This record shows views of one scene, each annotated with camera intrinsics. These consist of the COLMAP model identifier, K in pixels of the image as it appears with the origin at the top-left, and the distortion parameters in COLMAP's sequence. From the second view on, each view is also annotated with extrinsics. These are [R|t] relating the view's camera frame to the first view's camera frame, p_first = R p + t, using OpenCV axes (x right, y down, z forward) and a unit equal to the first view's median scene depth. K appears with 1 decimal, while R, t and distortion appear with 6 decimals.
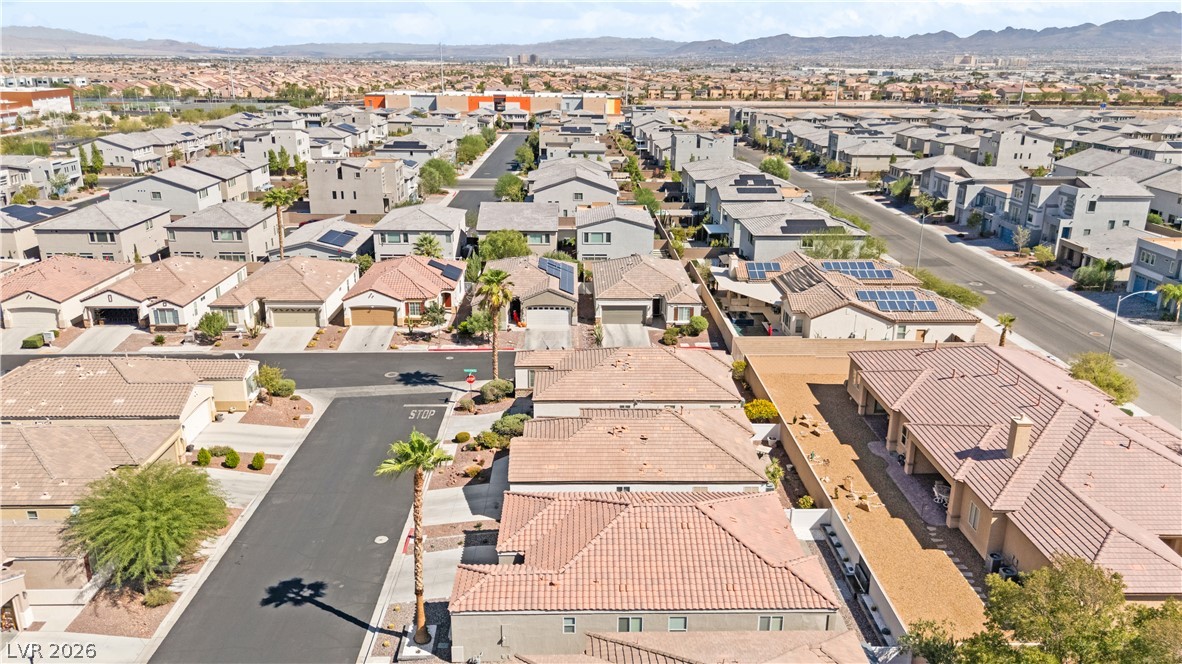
lens RADIAL K [[870.6, 0, 593.8], [0, 870.6, 326.2], [0, 0, 1]] dist [0.072365, -0.072010]
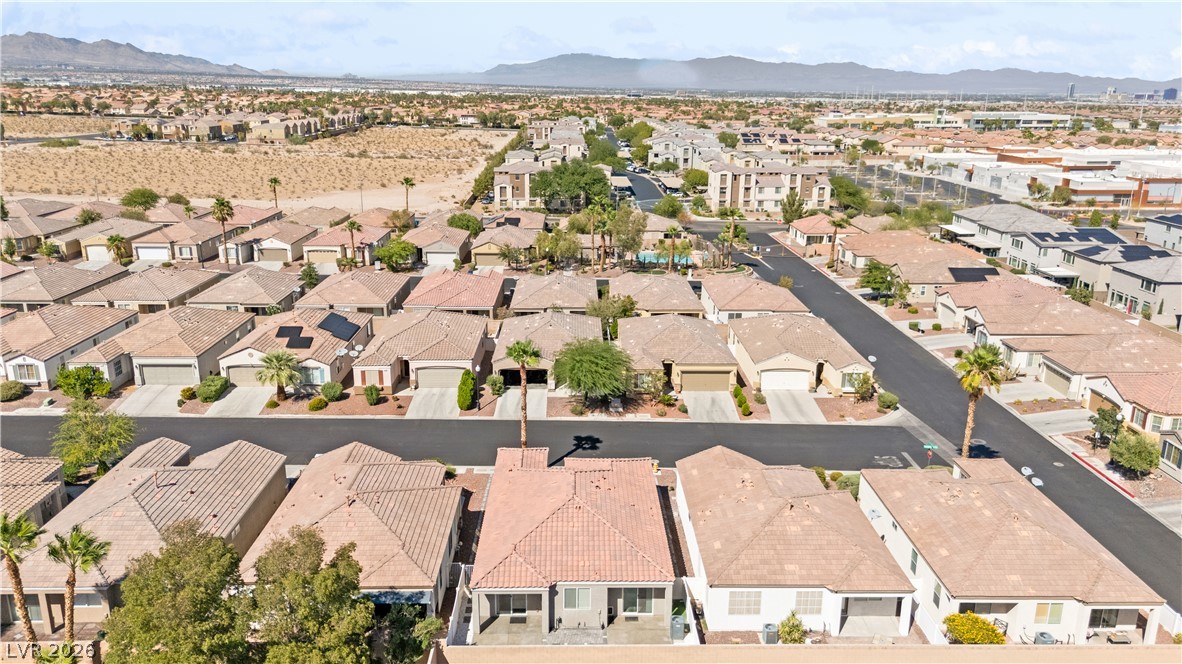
lens RADIAL K [[870.6, 0, 593.8], [0, 870.6, 326.2], [0, 0, 1]] dist [0.072365, -0.072010]
pose [[-0.003889, 0.257472, -0.966278, 0.669536], [-0.310236, 0.918297, 0.245936, -0.167180], [0.950652, 0.300731, 0.076306, 0.498057]]
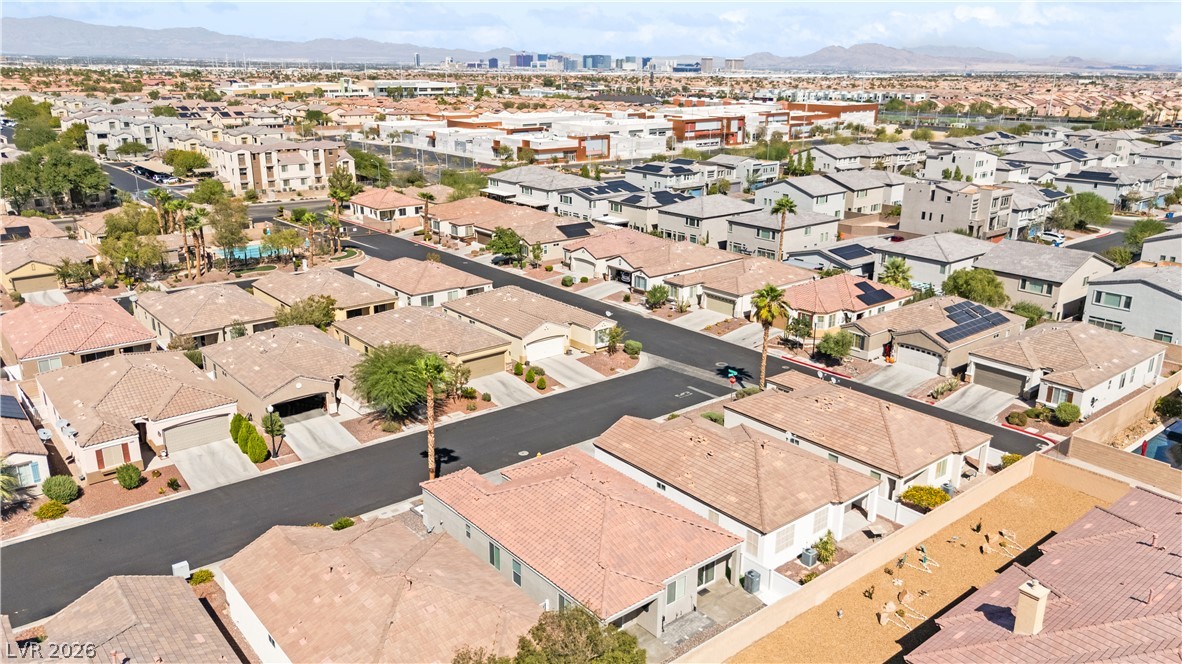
lens RADIAL K [[870.6, 0, 593.8], [0, 870.6, 326.2], [0, 0, 1]] dist [0.072365, -0.072010]
pose [[0.619430, 0.225967, -0.751828, 0.508809], [-0.238771, 0.966537, 0.093777, -0.059474], [0.747860, 0.121426, 0.652657, 0.135573]]
